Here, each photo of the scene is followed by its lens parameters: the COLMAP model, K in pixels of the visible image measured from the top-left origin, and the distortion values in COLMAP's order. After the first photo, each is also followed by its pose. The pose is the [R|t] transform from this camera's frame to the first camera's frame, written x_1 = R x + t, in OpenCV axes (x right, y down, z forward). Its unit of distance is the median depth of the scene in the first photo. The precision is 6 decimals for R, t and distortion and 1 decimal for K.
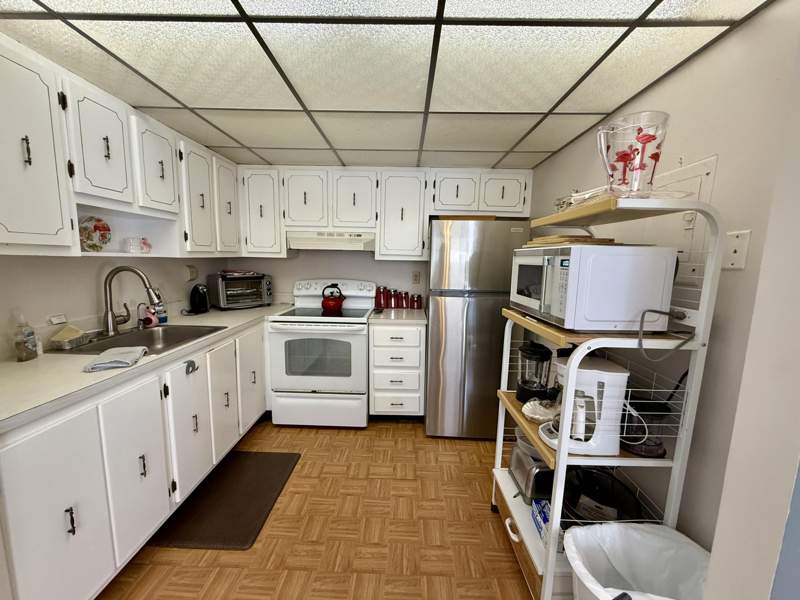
lens RADIAL K [[319.3, 0, 400.6], [0, 319.3, 300.9], [0, 0, 1]] dist [-0.002074, 0.000232]
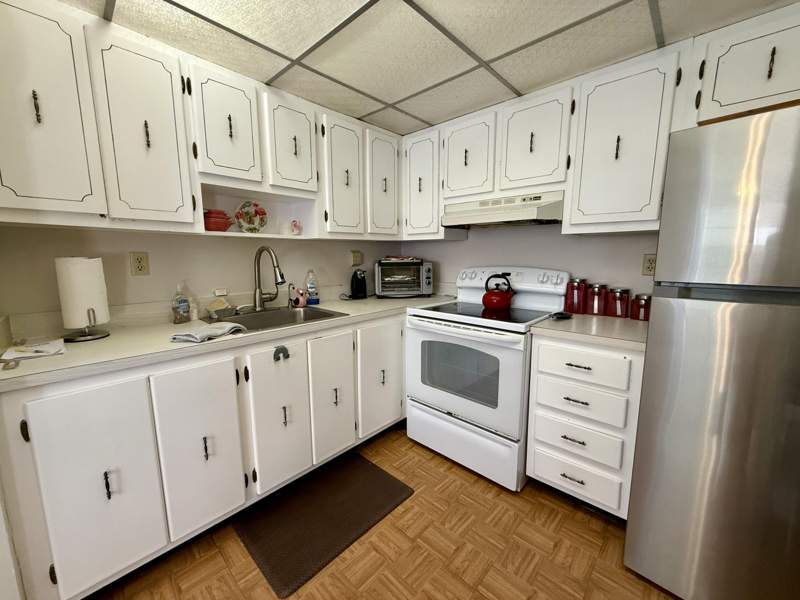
lens RADIAL K [[319.3, 0, 398.8], [0, 319.3, 301.1], [0, 0, 1]] dist [-0.002074, 0.000232]
pose [[0.742850, 0.074144, -0.665340, 0.120777], [-0.069501, 0.997019, 0.033509, 0.004133], [0.665841, 0.021350, 0.745788, 0.361415]]
